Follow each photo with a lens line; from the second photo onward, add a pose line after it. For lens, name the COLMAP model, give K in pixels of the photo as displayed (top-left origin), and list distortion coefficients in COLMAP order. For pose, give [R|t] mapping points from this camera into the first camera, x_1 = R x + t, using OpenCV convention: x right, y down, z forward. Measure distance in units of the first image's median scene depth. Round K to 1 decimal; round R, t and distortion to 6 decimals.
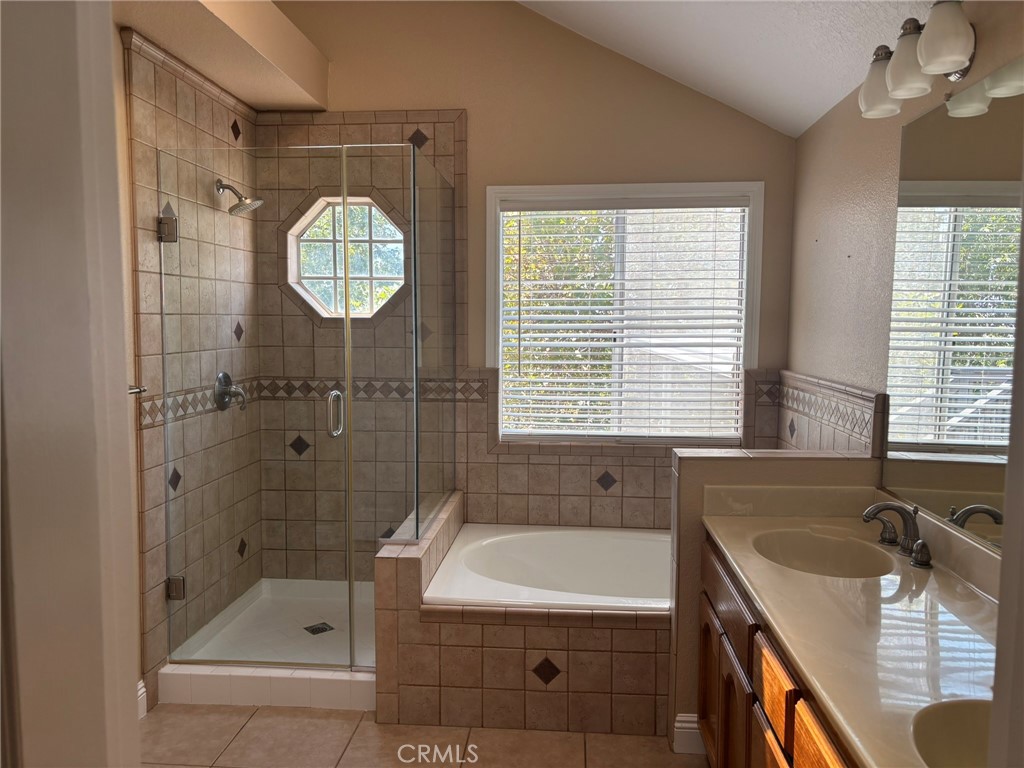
lens RADIAL K [[775.7, 0, 512.0], [0, 775.7, 384.0], [0, 0, 1]] dist [-0.001795, -0.011299]
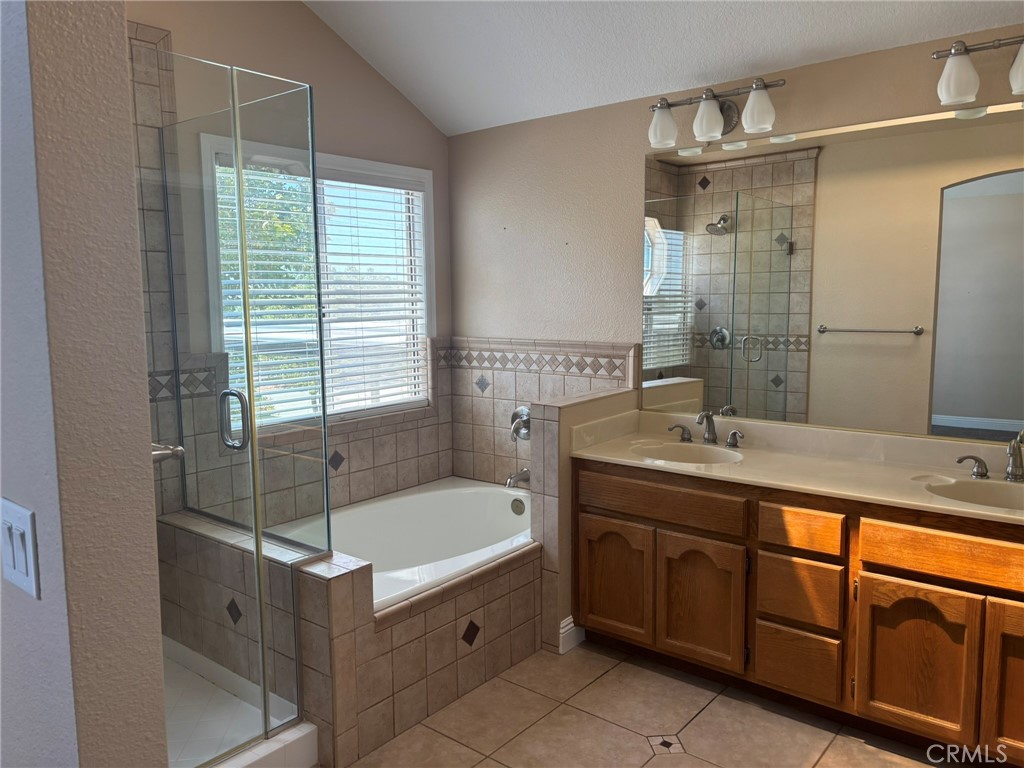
lens RADIAL K [[763.1, 0, 512.0], [0, 763.1, 384.0], [0, 0, 1]] dist [0.002932, -0.001019]
pose [[0.560063, -0.103472, 0.821963, -0.552681], [0.083547, 0.994166, 0.068222, -0.018208], [-0.824226, 0.030464, 0.565441, 0.282587]]
